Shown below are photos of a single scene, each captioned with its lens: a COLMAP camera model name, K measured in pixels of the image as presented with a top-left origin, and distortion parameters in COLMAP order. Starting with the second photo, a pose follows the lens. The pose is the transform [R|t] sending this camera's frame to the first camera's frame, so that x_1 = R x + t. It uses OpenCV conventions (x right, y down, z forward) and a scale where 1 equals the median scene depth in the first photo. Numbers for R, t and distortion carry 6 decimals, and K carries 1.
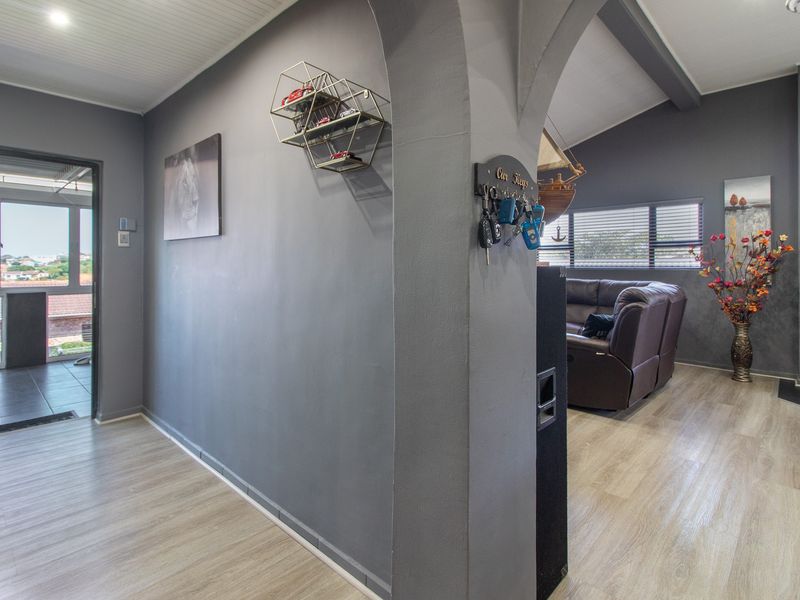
lens RADIAL K [[421.5, 0, 397.4], [0, 421.5, 270.5], [0, 0, 1]] dist [-0.002157, -0.001174]
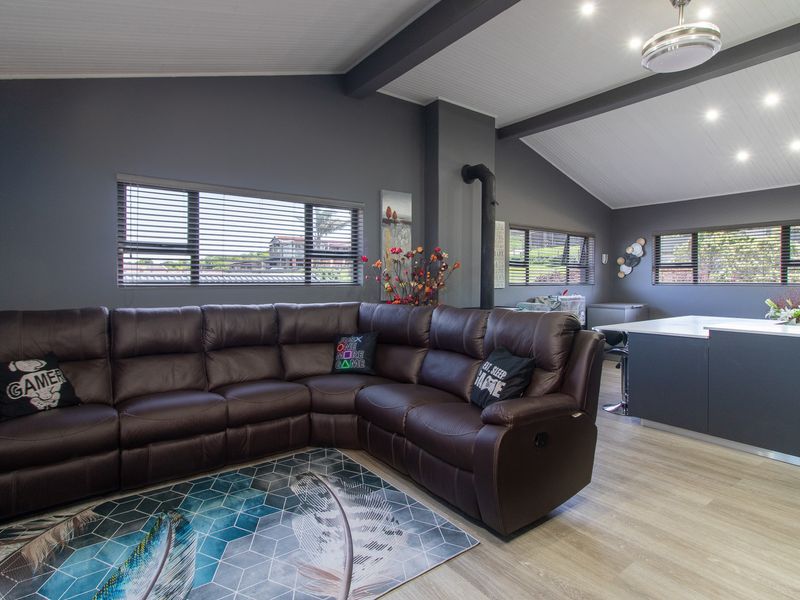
lens RADIAL K [[436.2, 0, 397.8], [0, 436.2, 284.0], [0, 0, 1]] dist [0.000957, 0.000254]
pose [[0.165889, -0.008218, 0.986110, -0.177845], [0.010145, 0.999927, 0.006626, -0.012328], [-0.986092, 0.008905, 0.165960, 0.851850]]
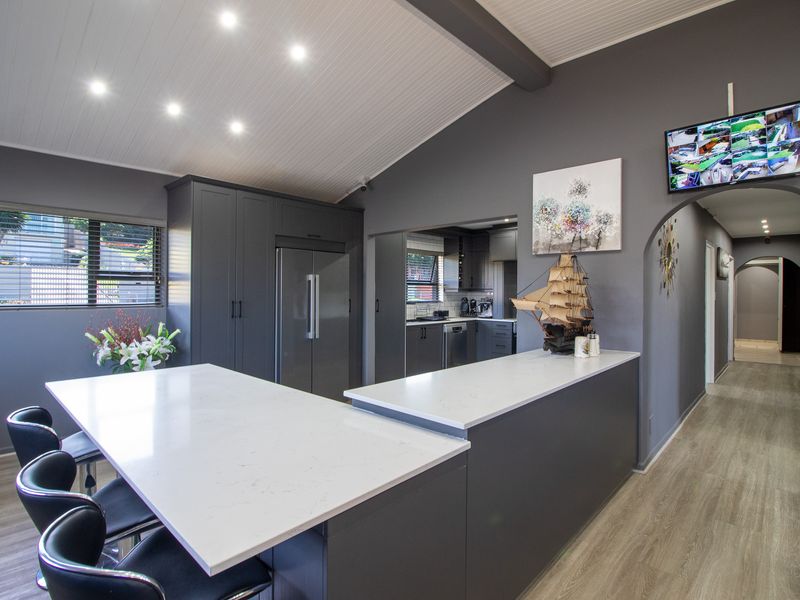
lens RADIAL K [[414.2, 0, 396.0], [0, 414.2, 290.3], [0, 0, 1]] dist [-0.007028, -0.002329]
pose [[-0.999869, -0.006192, -0.014926, 0.667126], [-0.006334, 0.999935, 0.009458, -0.032440], [0.014867, 0.009551, -0.999844, 0.776763]]
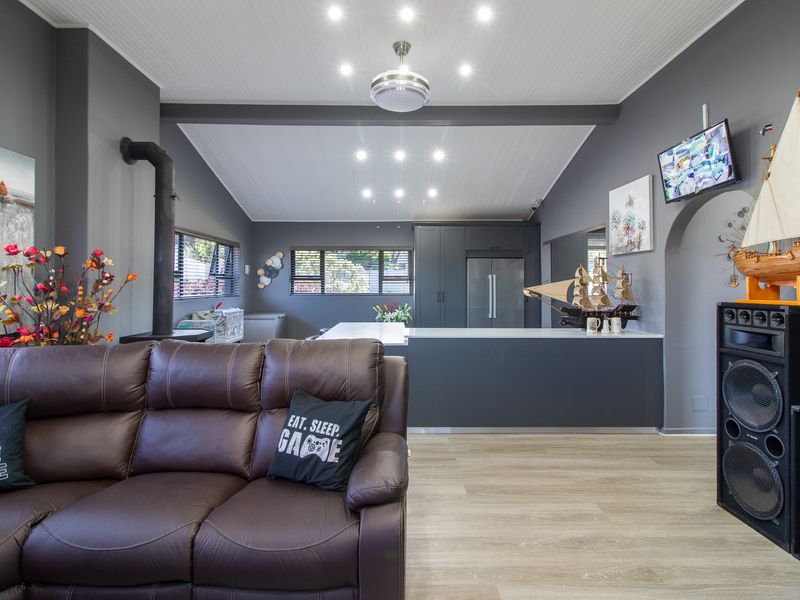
lens RADIAL K [[418.1, 0, 398.4], [0, 418.1, 283.2], [0, 0, 1]] dist [0.000813, -0.000193]
pose [[-0.701069, 0.005056, 0.713076, 0.046601], [0.008396, 0.999964, 0.001164, -0.033927], [-0.713044, 0.006803, -0.701086, 1.046558]]
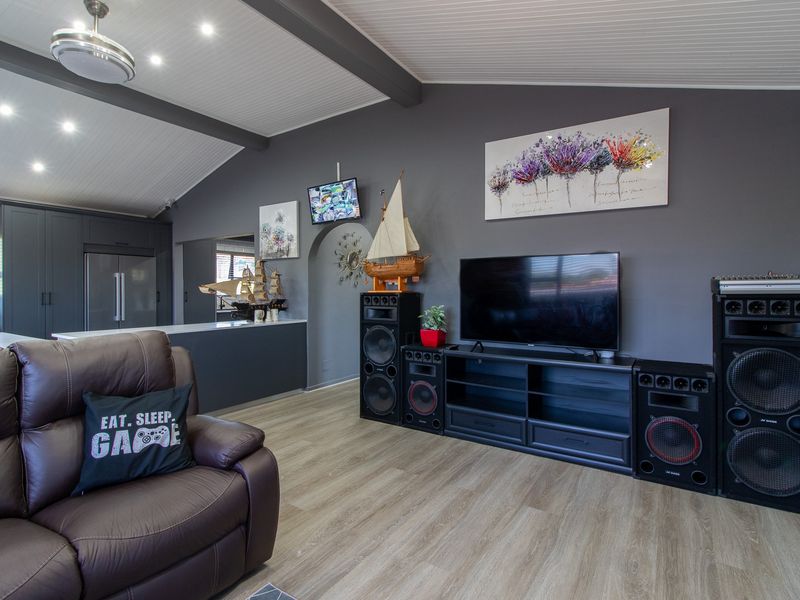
lens RADIAL K [[414.9, 0, 398.3], [0, 414.9, 291.4], [0, 0, 1]] dist [0.003088, 0.000449]
pose [[-0.983520, 0.003643, -0.180765, 0.224639], [0.000790, 0.999874, 0.015848, -0.021112], [0.180800, 0.015444, -0.983399, 1.241335]]
